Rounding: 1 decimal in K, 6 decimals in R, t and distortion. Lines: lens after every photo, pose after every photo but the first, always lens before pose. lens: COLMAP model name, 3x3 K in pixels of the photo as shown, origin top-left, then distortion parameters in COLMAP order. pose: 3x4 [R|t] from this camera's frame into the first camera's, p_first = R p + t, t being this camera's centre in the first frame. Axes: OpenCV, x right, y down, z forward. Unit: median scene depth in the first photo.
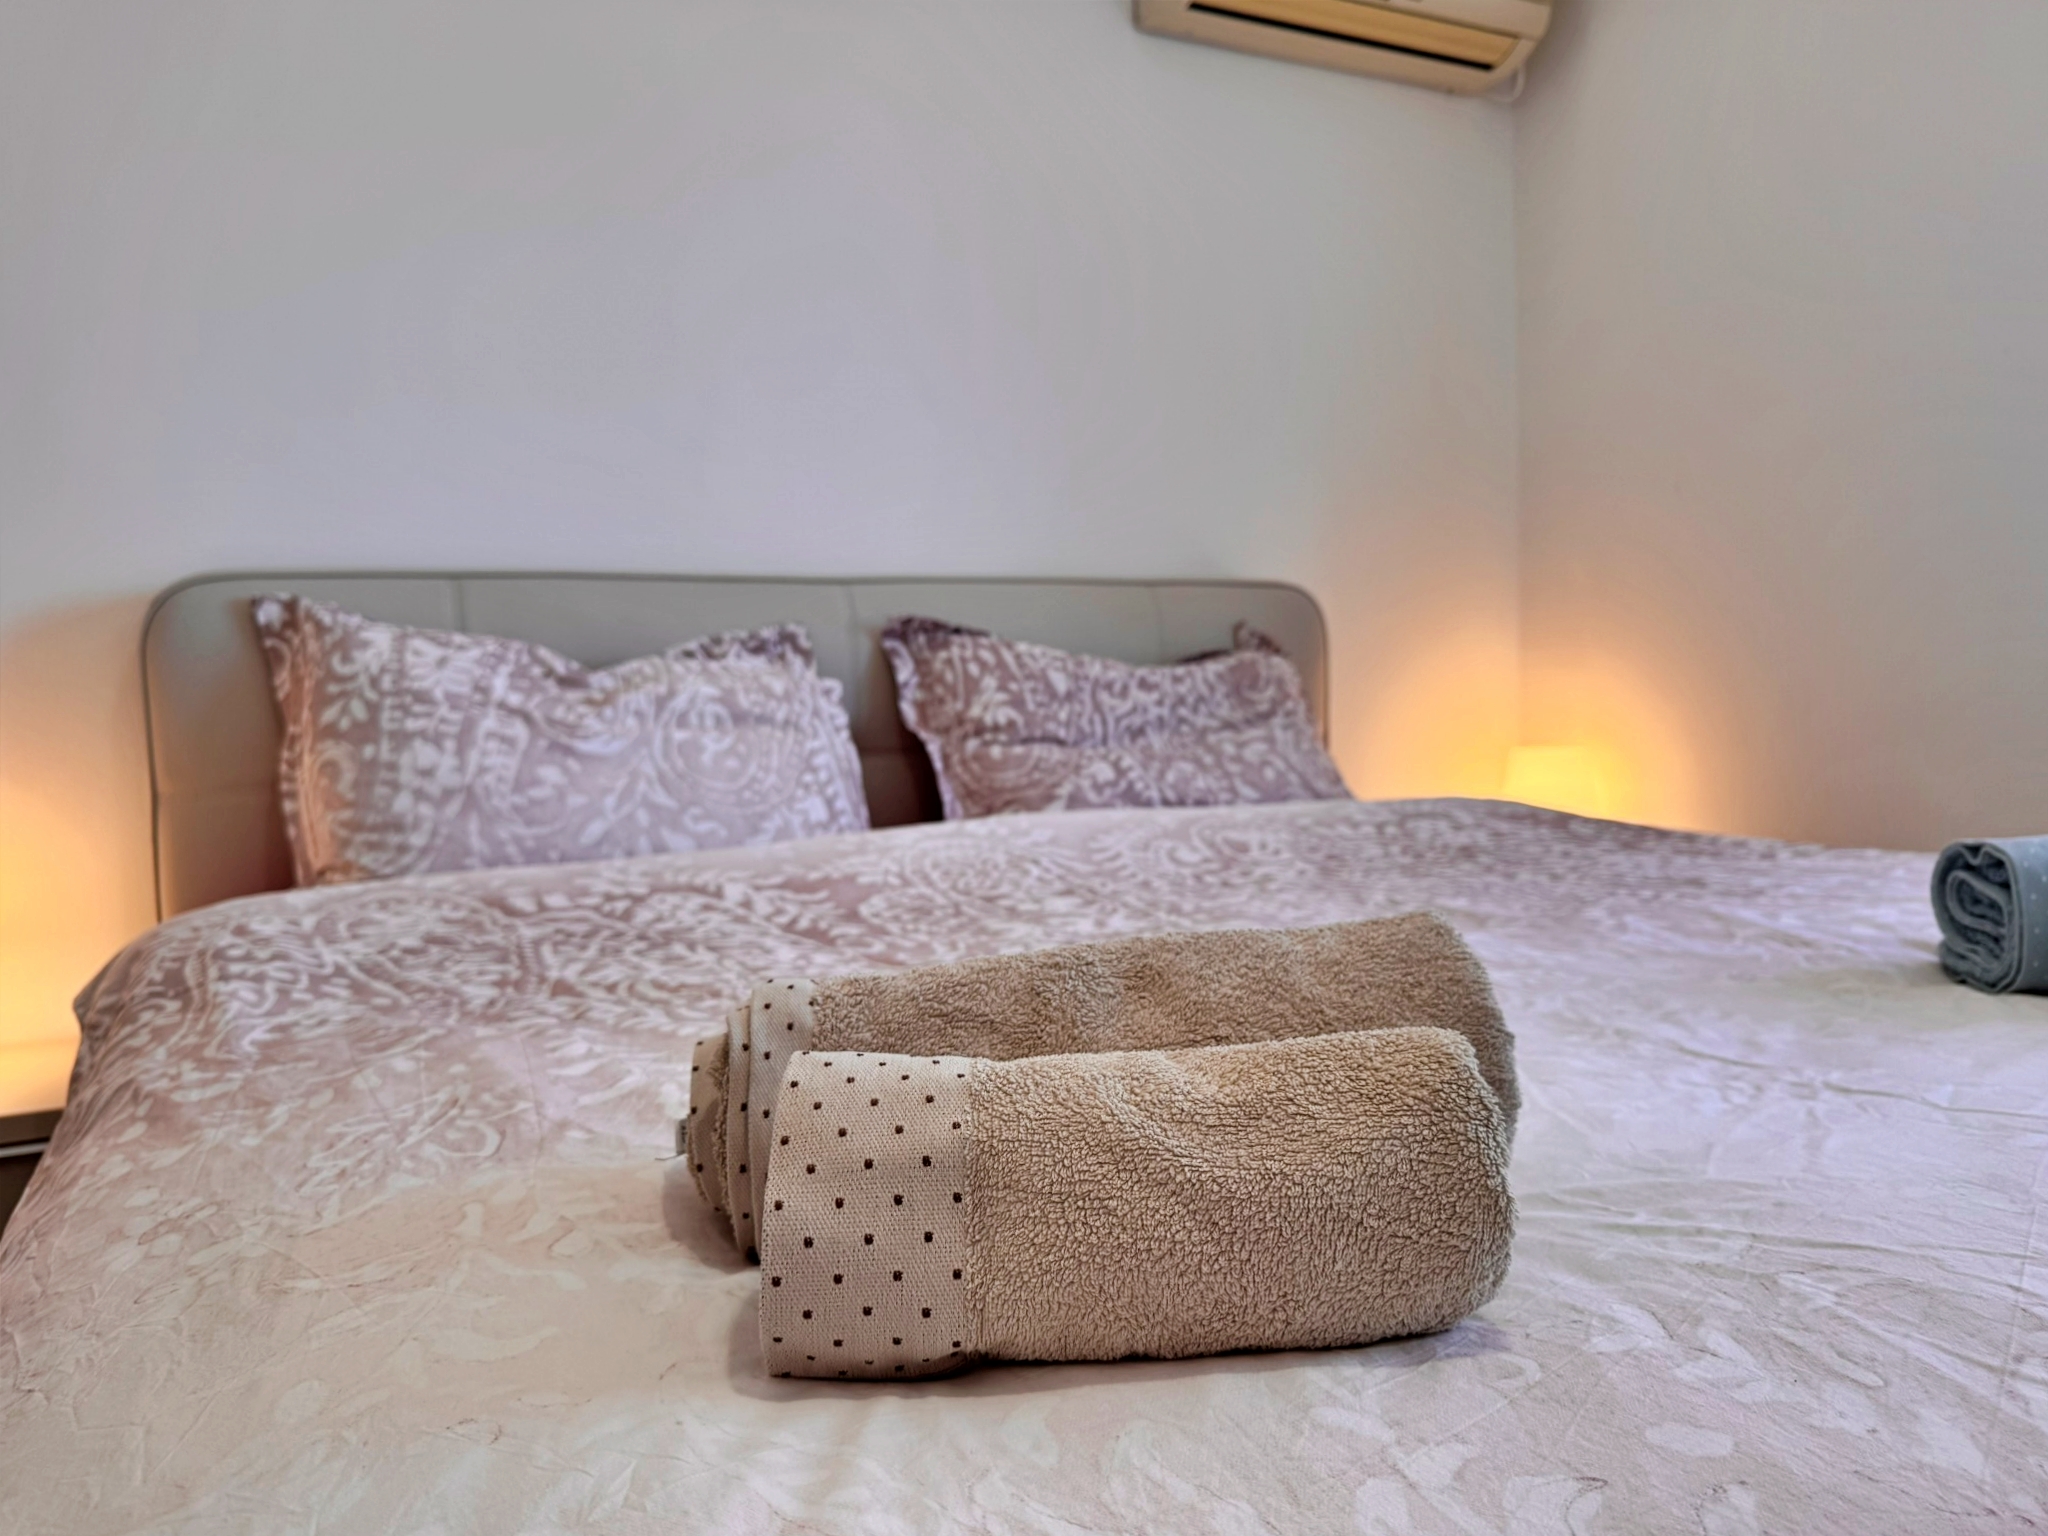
lens RADIAL K [[1502.3, 0, 1024.0], [0, 1502.3, 768.0], [0, 0, 1]] dist [0.156222, -0.358821]
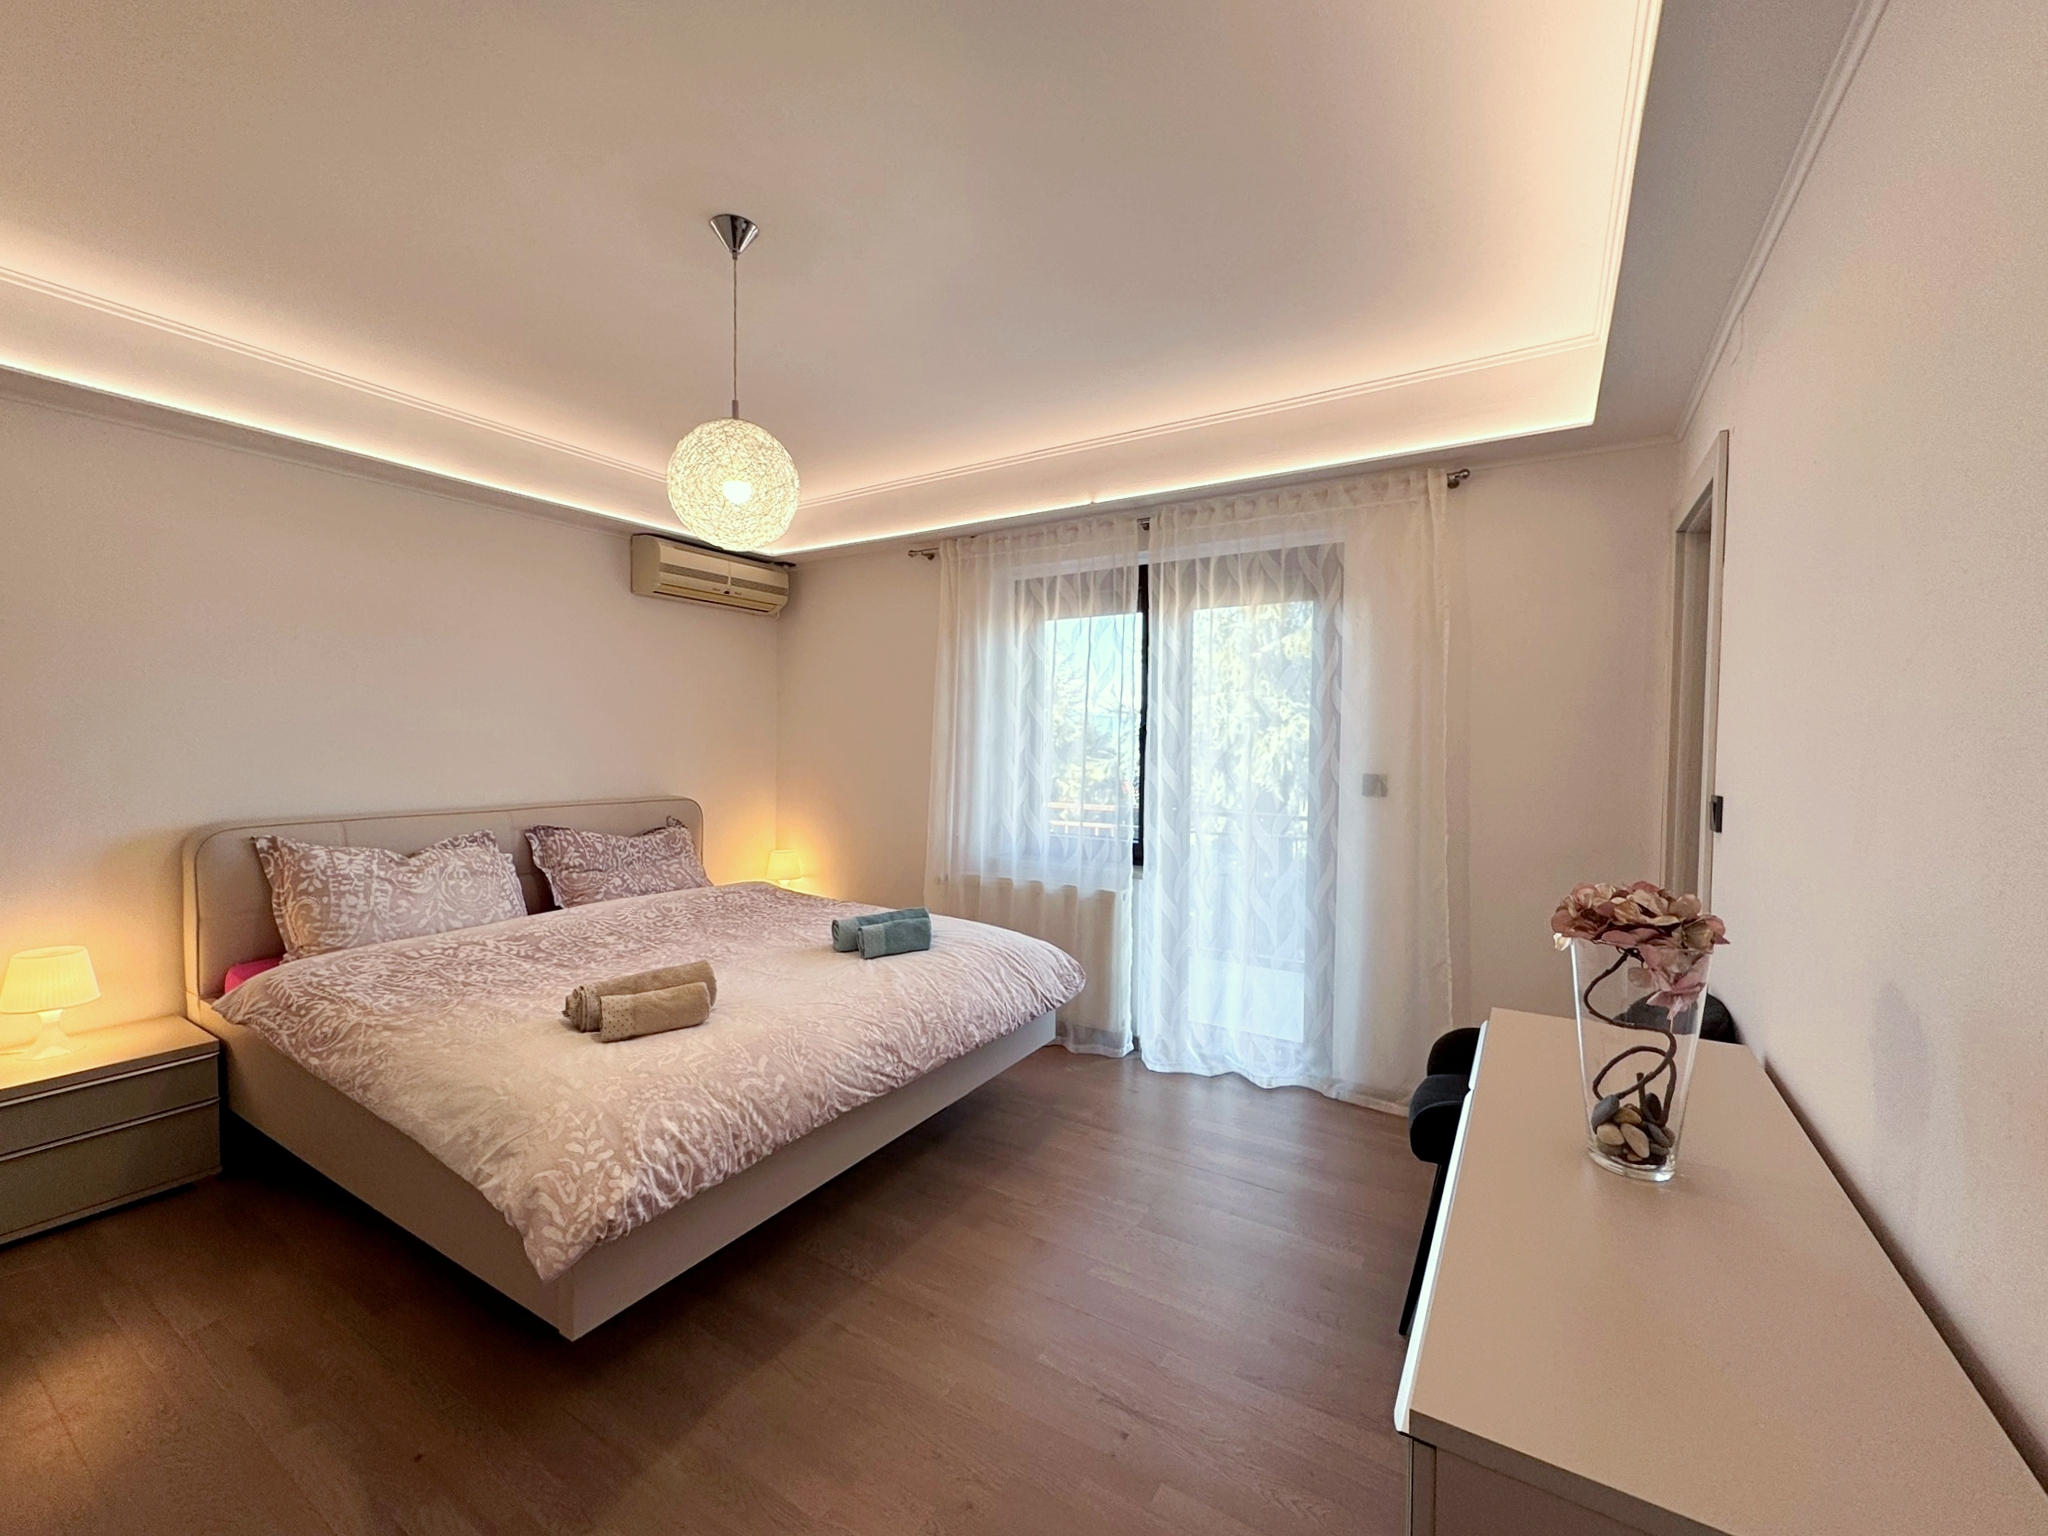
lens RADIAL K [[837.2, 0, 1020.1], [0, 837.2, 767.5], [0, 0, 1]] dist [-0.000175, -0.000979]
pose [[0.854921, 0.019613, 0.518388, -0.136075], [-0.008083, 0.999667, -0.024491, -0.202093], [-0.518696, 0.016748, 0.854795, -0.845469]]
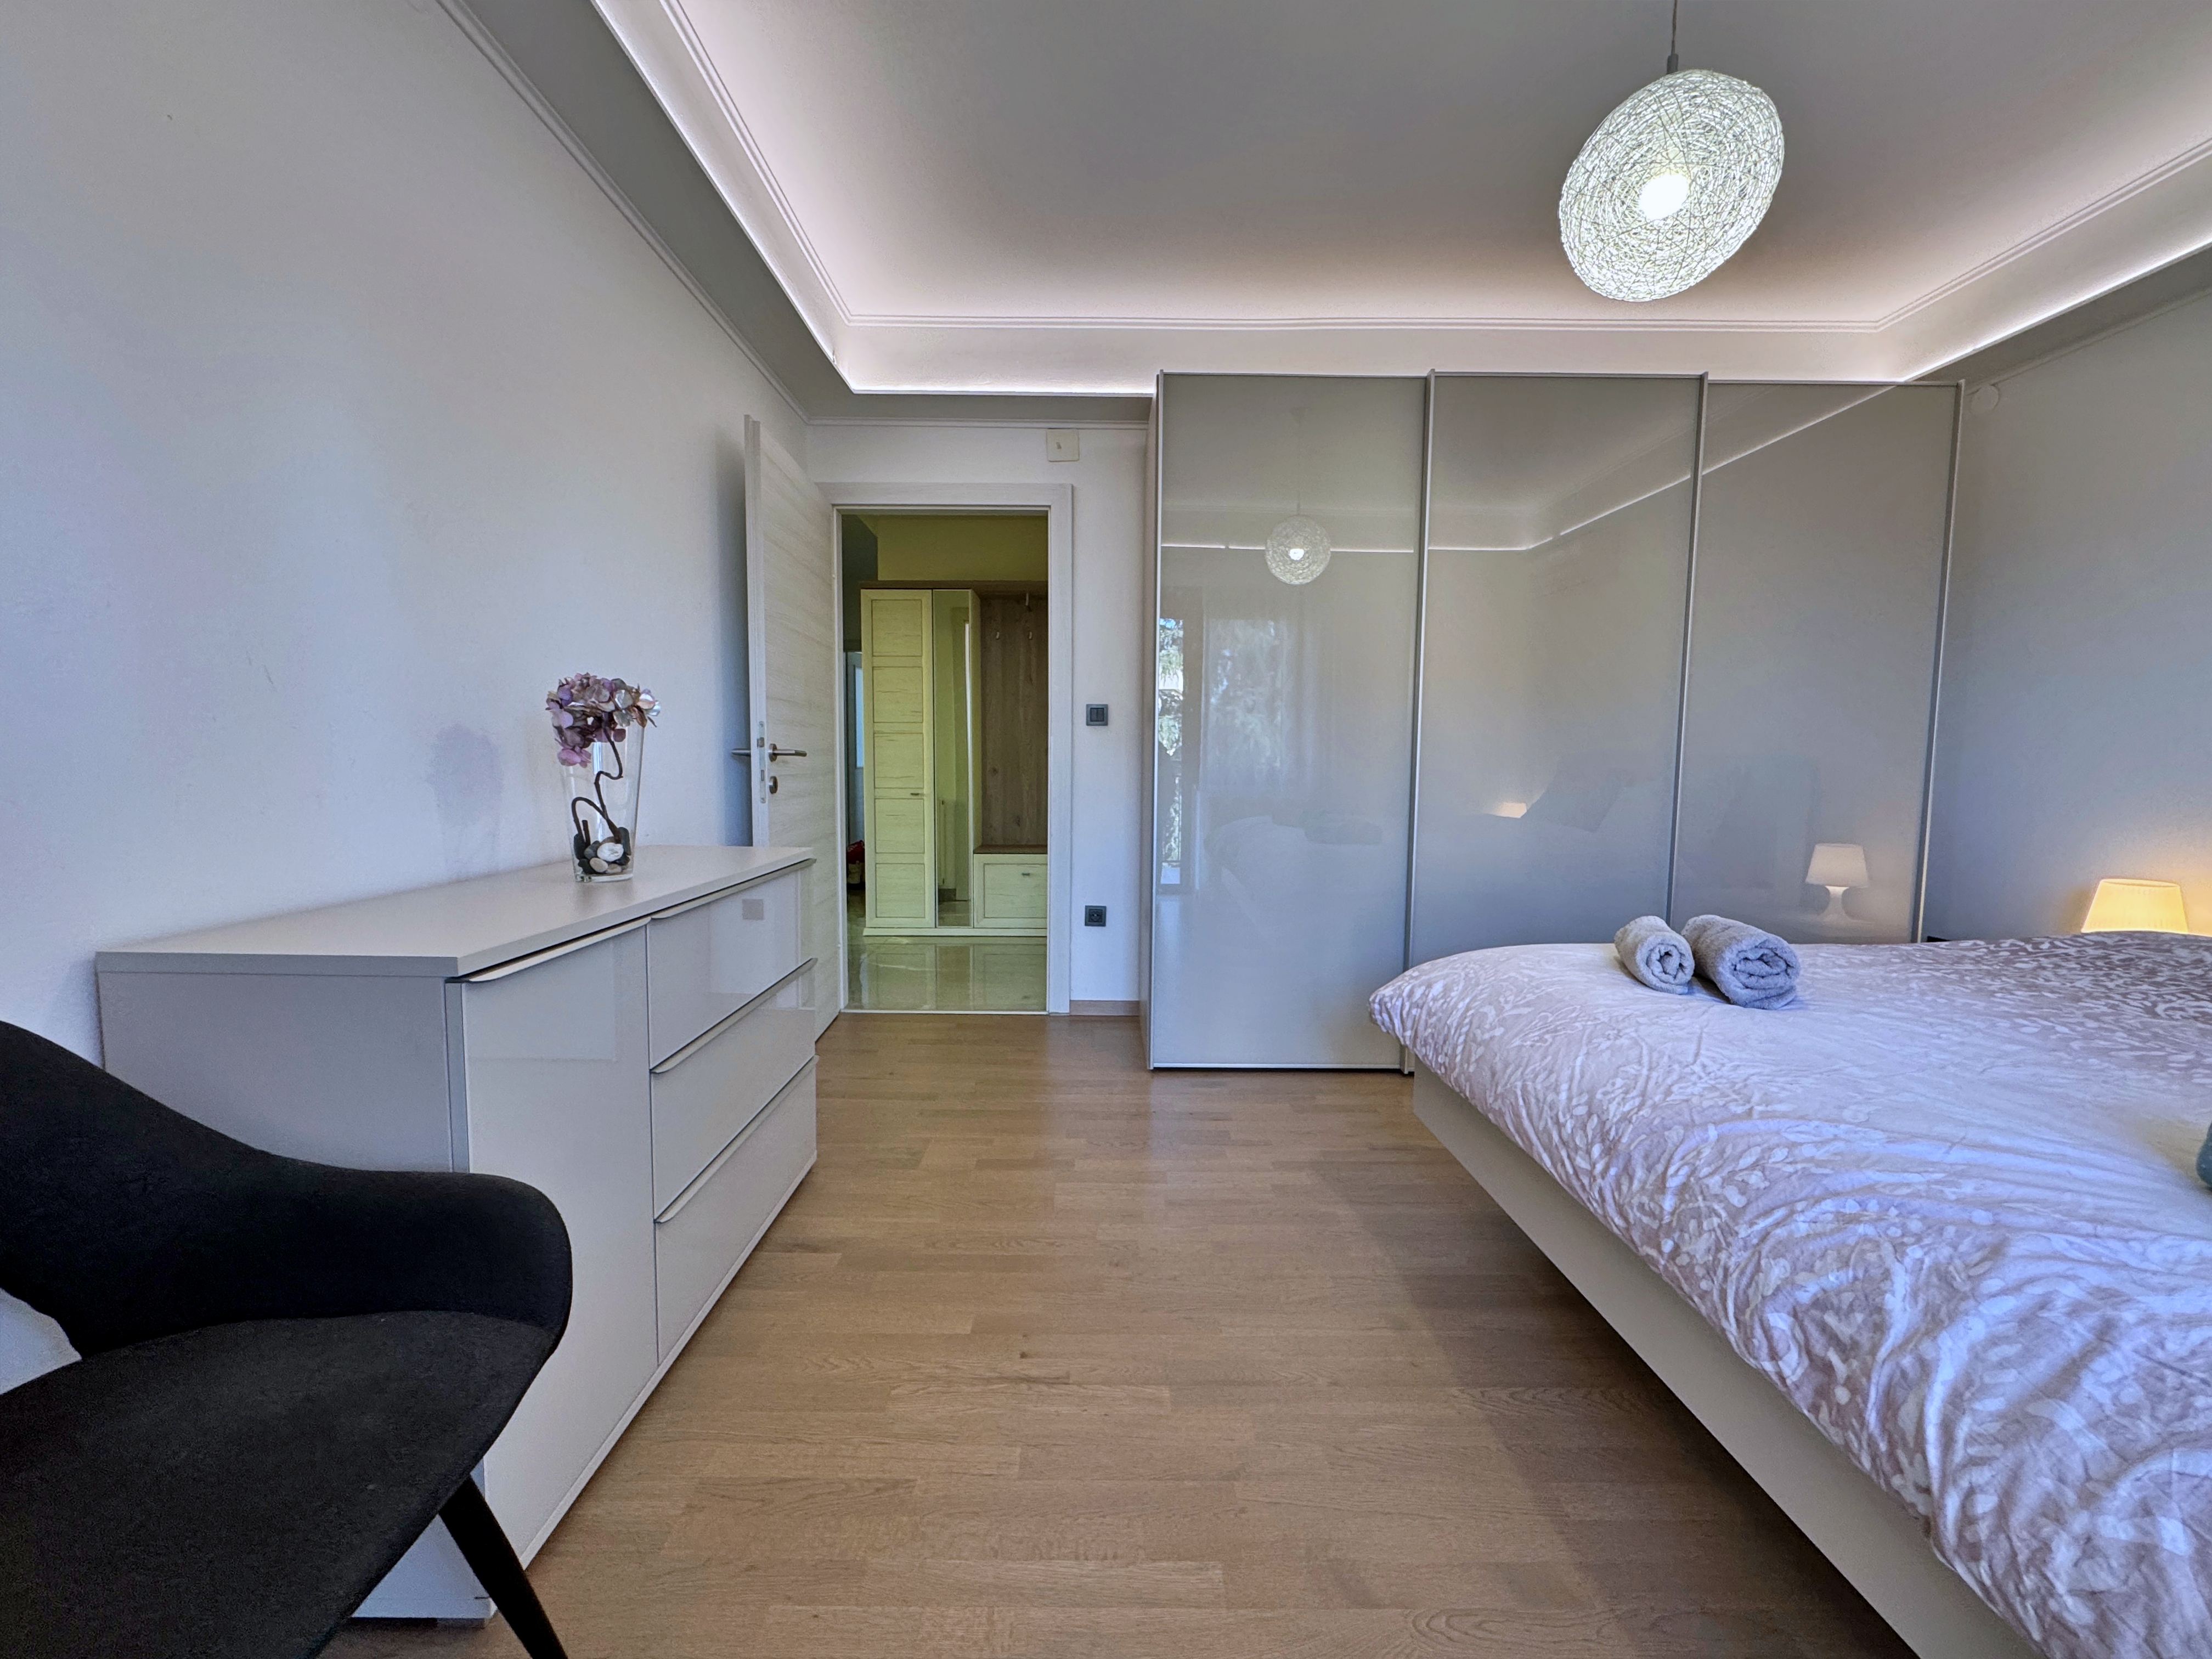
lens RADIAL K [[904.3, 0, 1101.7], [0, 904.3, 829.0], [0, 0, 1]] dist [-0.000175, -0.000979]
pose [[-0.443114, 0.096769, -0.891227, 1.017655], [-0.038817, 0.991153, 0.126918, -0.127646], [0.895624, 0.090834, -0.435438, 0.175495]]
